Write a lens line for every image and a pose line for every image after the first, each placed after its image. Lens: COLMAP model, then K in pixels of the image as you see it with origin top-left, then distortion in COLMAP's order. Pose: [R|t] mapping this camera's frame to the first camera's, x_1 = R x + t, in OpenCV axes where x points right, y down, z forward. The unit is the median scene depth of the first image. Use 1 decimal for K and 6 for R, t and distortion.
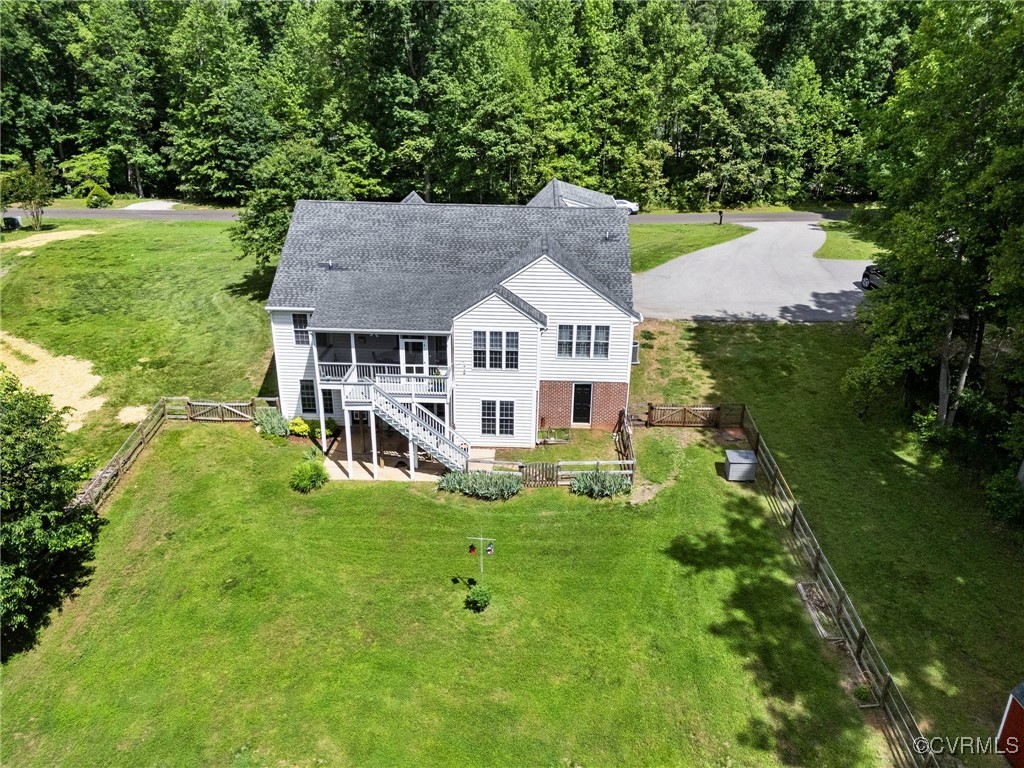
lens RADIAL K [[754.1, 0, 513.4], [0, 754.1, 379.8], [0, 0, 1]] dist [0.049095, -0.032526]
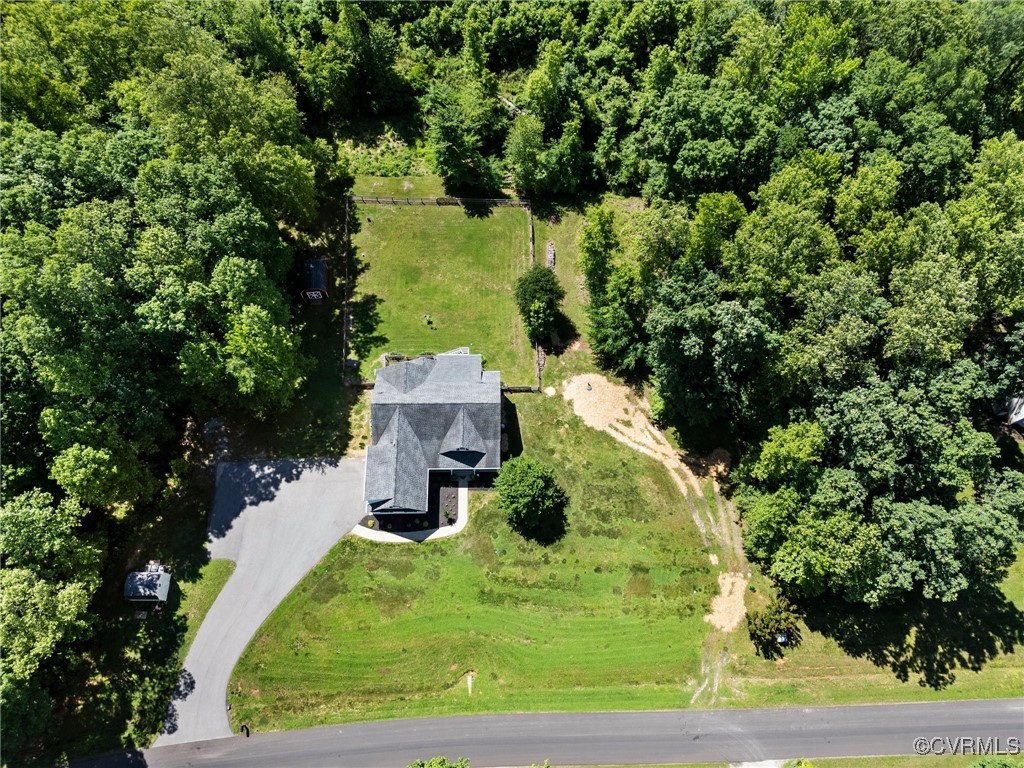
lens RADIAL K [[754.1, 0, 515.7], [0, 754.1, 384.2], [0, 0, 1]] dist [0.049095, -0.032526]
pose [[-0.997079, 0.023578, -0.072650, -0.136795], [-0.072461, 0.008808, 0.997332, -2.560563], [0.024155, 0.999683, -0.007074, 0.888019]]
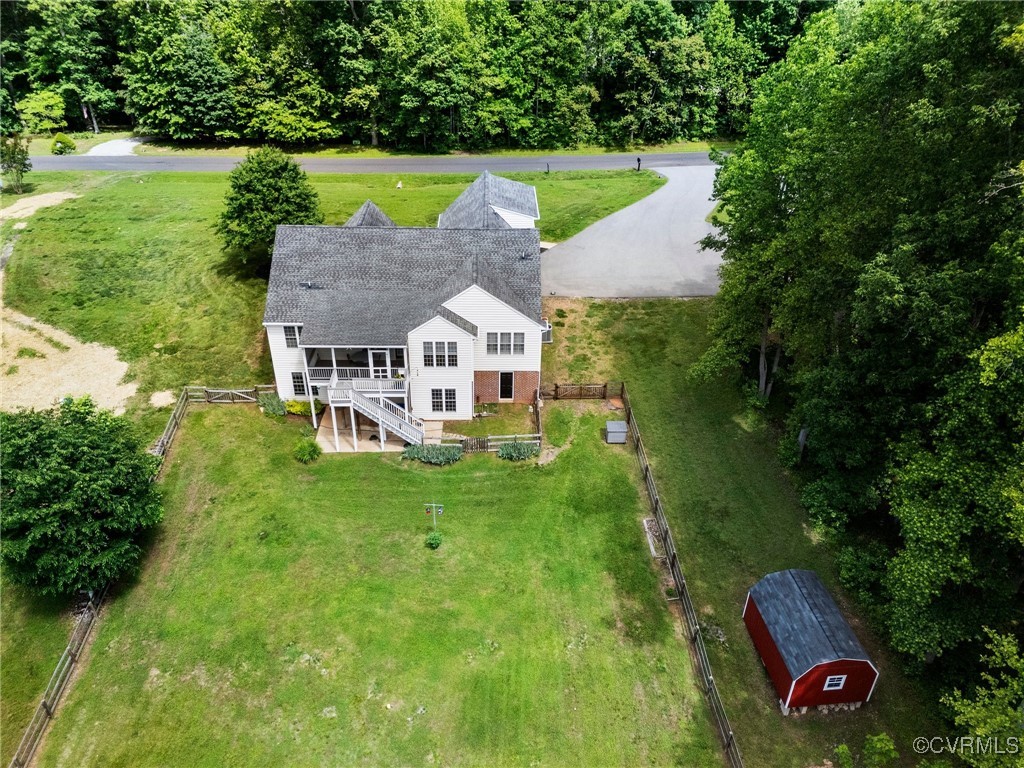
lens RADIAL K [[754.1, 0, 513.7], [0, 754.1, 379.0], [0, 0, 1]] dist [0.049095, -0.032526]
pose [[0.997944, -0.029787, 0.056744, 0.024000], [0.019321, 0.984060, 0.176785, -0.184152], [-0.061106, -0.175326, 0.982612, -0.275085]]
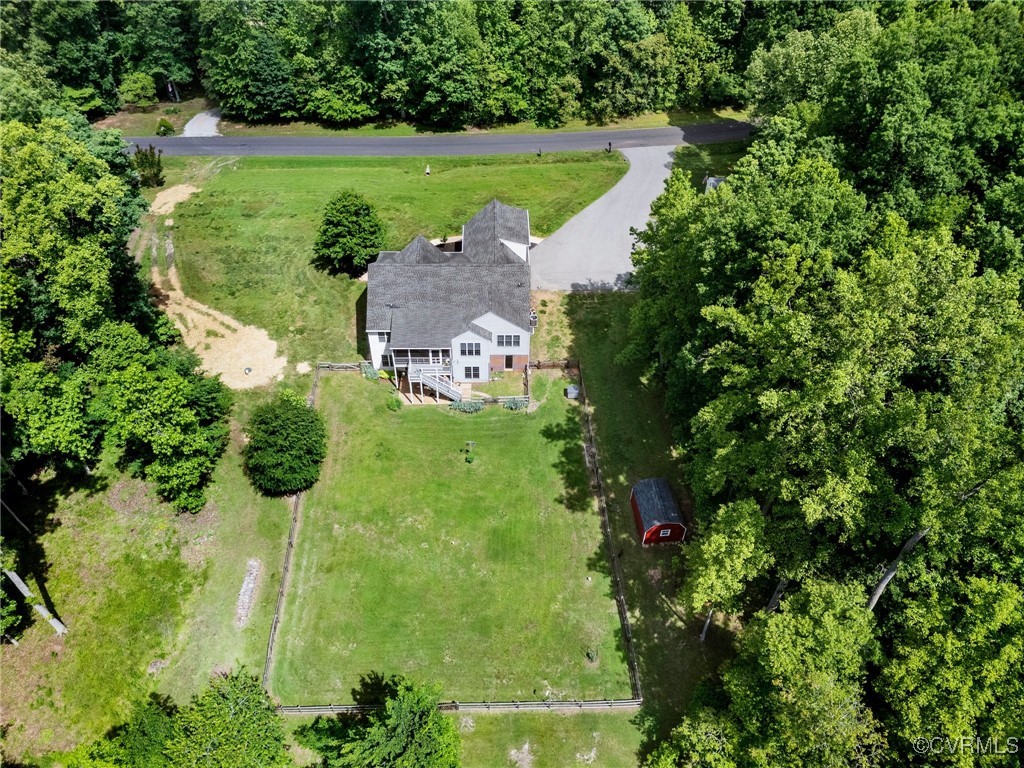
lens RADIAL K [[754.1, 0, 514.0], [0, 754.1, 379.1], [0, 0, 1]] dist [0.049095, -0.032526]
pose [[0.998013, -0.040716, 0.048090, -0.003600], [0.018906, 0.921521, 0.387867, -0.672560], [-0.060109, -0.386187, 0.920460, -0.929512]]
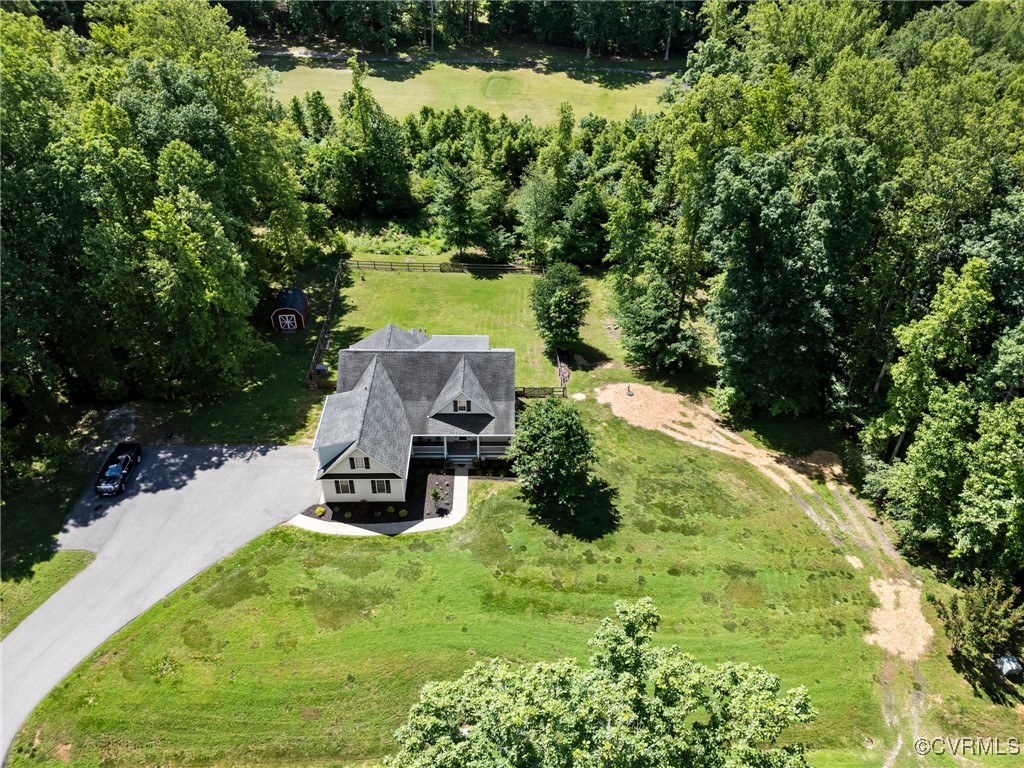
lens RADIAL K [[754.1, 0, 518.3], [0, 754.1, 381.5], [0, 0, 1]] dist [0.049095, -0.032526]
pose [[-0.997451, 0.001955, -0.071327, -0.143206], [-0.059797, 0.522496, 0.850542, -1.661504], [0.038931, 0.852640, -0.521047, 1.891059]]
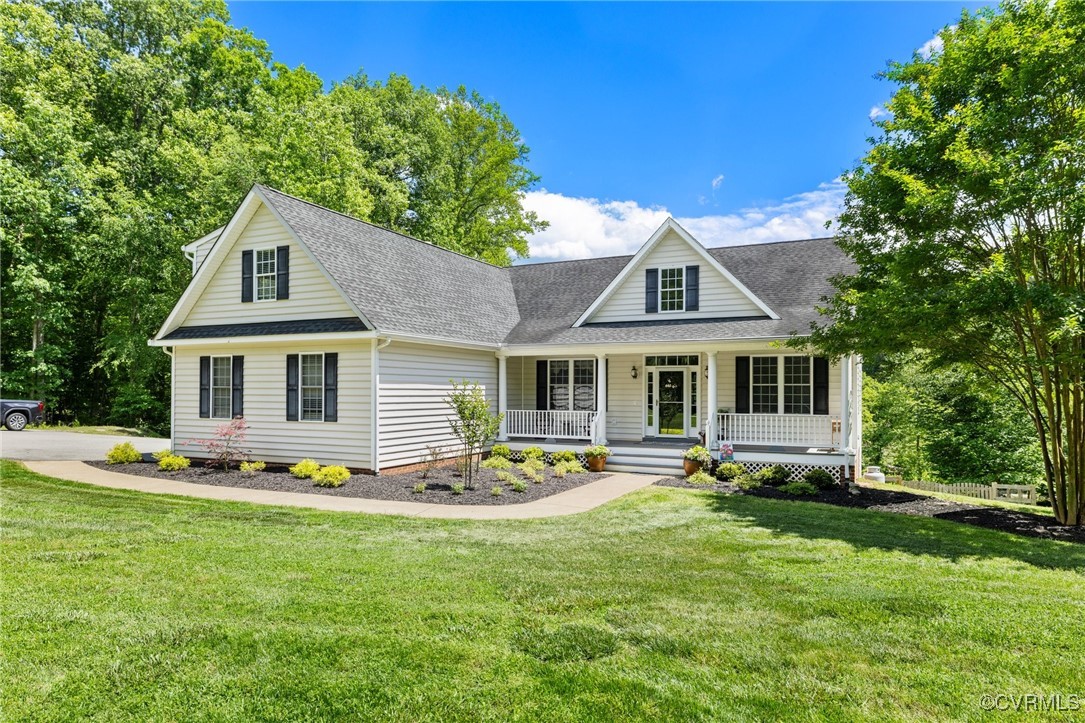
lens RADIAL K [[685.0, 0, 533.8], [0, 685.0, 384.2], [0, 0, 1]] dist [-0.005692, 0.000153]
pose [[-0.911071, -0.012603, 0.412056, -0.247329], [0.132829, 0.937254, 0.322354, -0.319541], [-0.390264, 0.348420, -0.852231, 1.535487]]
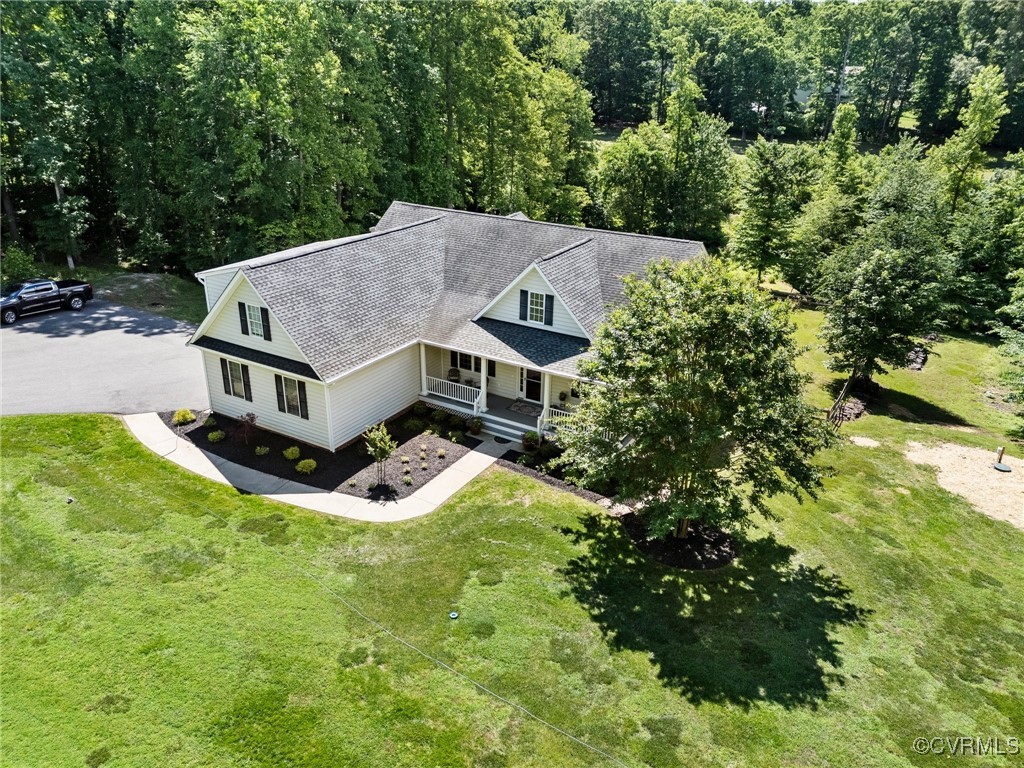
lens RADIAL K [[754.1, 0, 511.3], [0, 754.1, 382.8], [0, 0, 1]] dist [0.049095, -0.032526]
pose [[-0.875506, -0.219051, 0.430705, -0.452772], [0.143117, 0.733800, 0.664119, -0.658284], [-0.461527, 0.643081, -0.611097, 1.582589]]
